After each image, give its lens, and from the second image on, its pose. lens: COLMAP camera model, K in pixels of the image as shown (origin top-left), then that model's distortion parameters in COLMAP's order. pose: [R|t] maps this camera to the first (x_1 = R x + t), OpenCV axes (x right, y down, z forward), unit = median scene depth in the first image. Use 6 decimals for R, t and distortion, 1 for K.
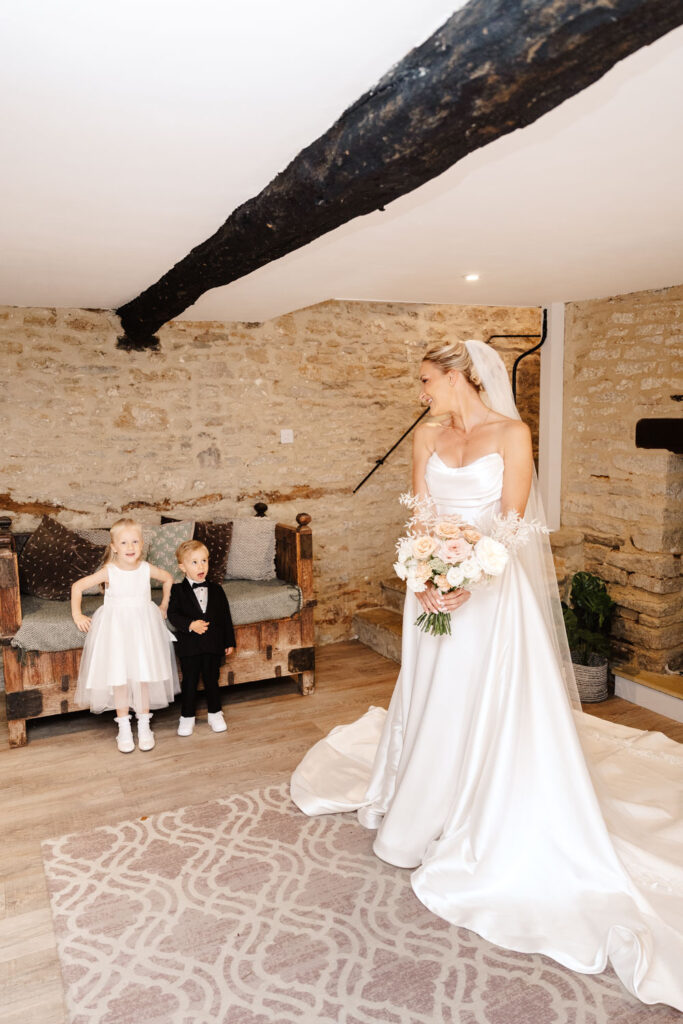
lens RADIAL K [[714.2, 0, 341.5], [0, 714.2, 512.0], [0, 0, 1]] dist [-0.015505, 0.003516]
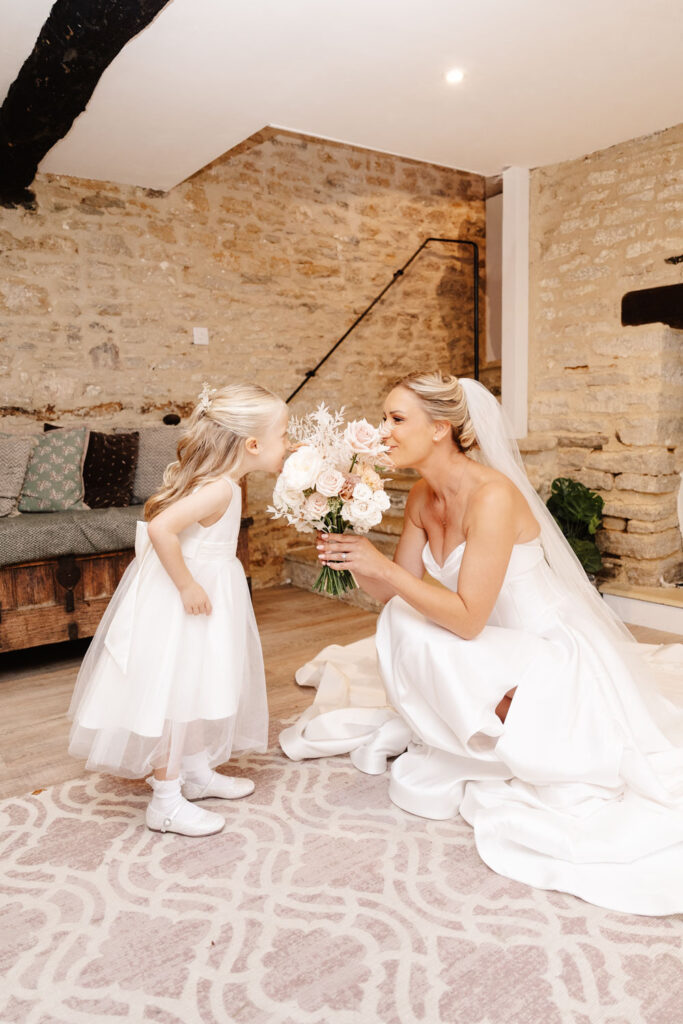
lens RADIAL K [[714.2, 0, 341.5], [0, 714.2, 512.0], [0, 0, 1]] dist [-0.015505, 0.003516]
pose [[0.986877, -0.029819, 0.158699, -0.061272], [0.029257, 0.999555, 0.005879, 0.111508], [-0.158804, -0.001159, 0.987310, 0.189160]]
